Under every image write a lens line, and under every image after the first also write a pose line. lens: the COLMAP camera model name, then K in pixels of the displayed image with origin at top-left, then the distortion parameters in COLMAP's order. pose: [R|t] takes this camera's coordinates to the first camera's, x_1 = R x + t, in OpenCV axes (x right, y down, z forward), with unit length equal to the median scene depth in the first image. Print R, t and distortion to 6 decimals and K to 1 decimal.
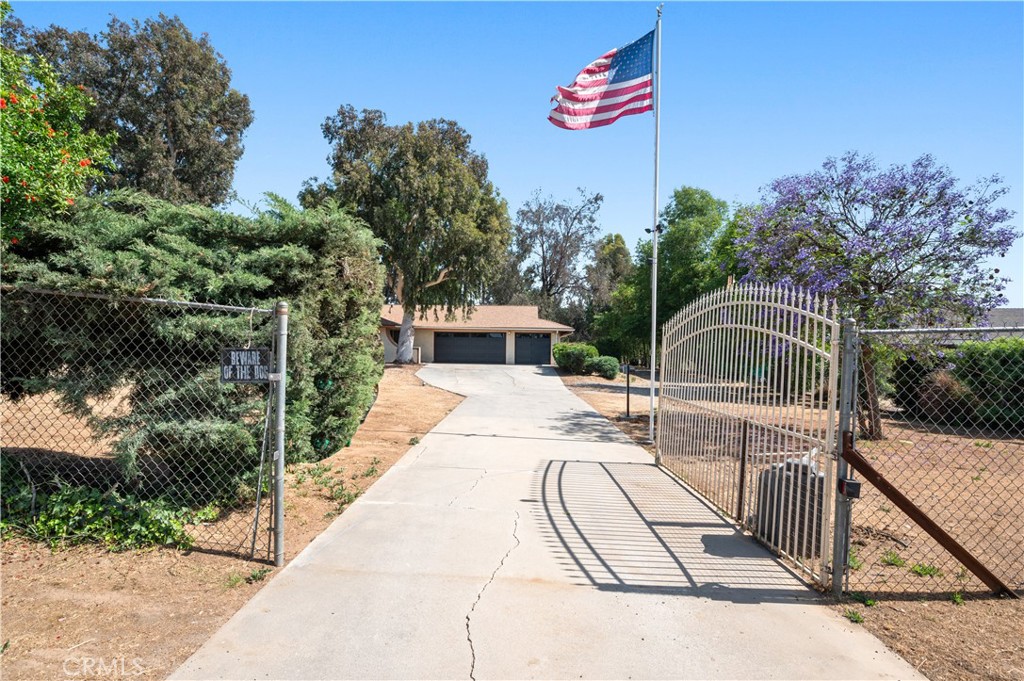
lens RADIAL K [[504.0, 0, 512.0], [0, 504.0, 340.5], [0, 0, 1]] dist [-0.001945, -0.000222]
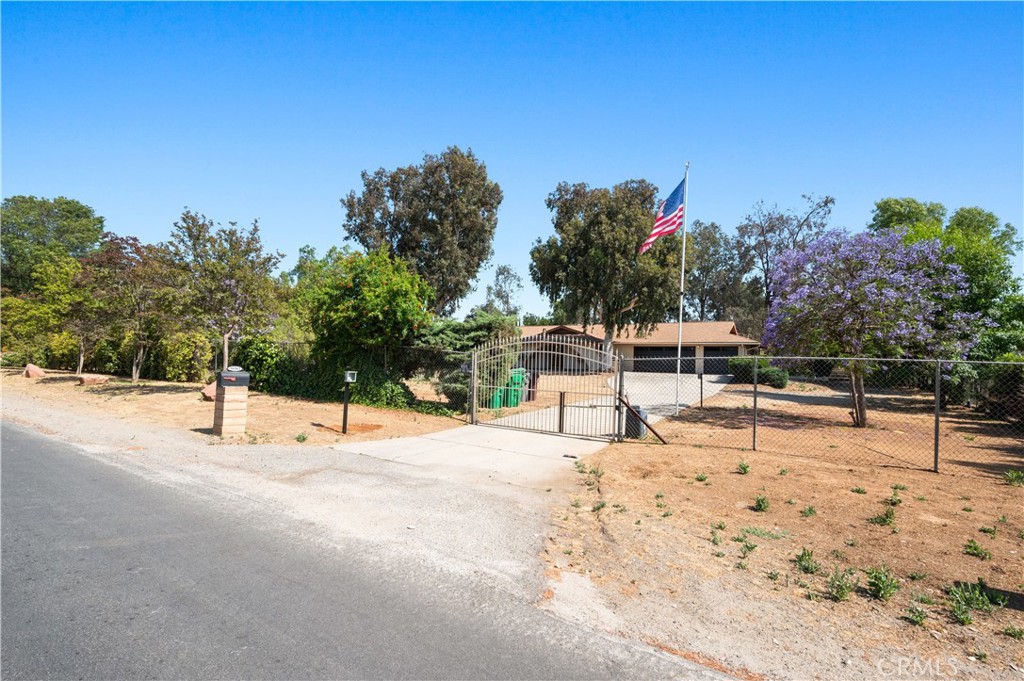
lens RADIAL K [[436.9, 0, 512.0], [0, 436.9, 340.5], [0, 0, 1]] dist [0.000589, -0.000015]
pose [[0.890690, -0.015769, -0.454337, 0.088925], [0.004471, 0.999654, -0.025932, -0.004997], [0.454588, 0.021066, 0.890453, -0.121748]]
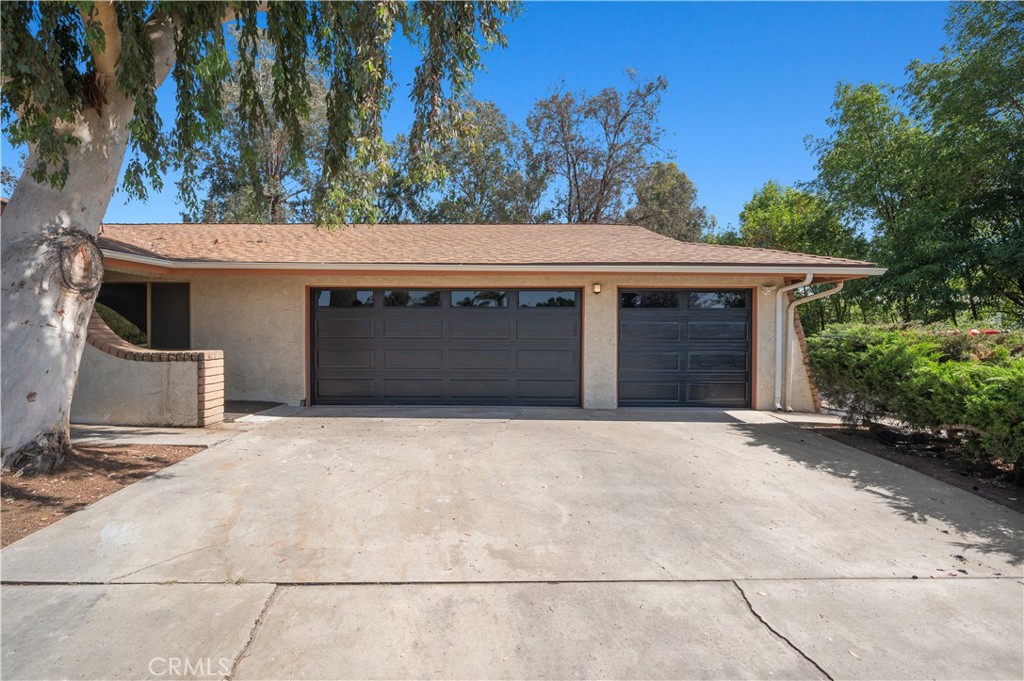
lens RADIAL K [[504.0, 0, 512.0], [0, 504.0, 340.5], [0, 0, 1]] dist [-0.001945, -0.000222]
pose [[0.998705, -0.012545, 0.049302, -0.076660], [0.013382, 0.999771, -0.016679, 0.019092], [-0.049082, 0.017317, 0.998645, 0.948719]]
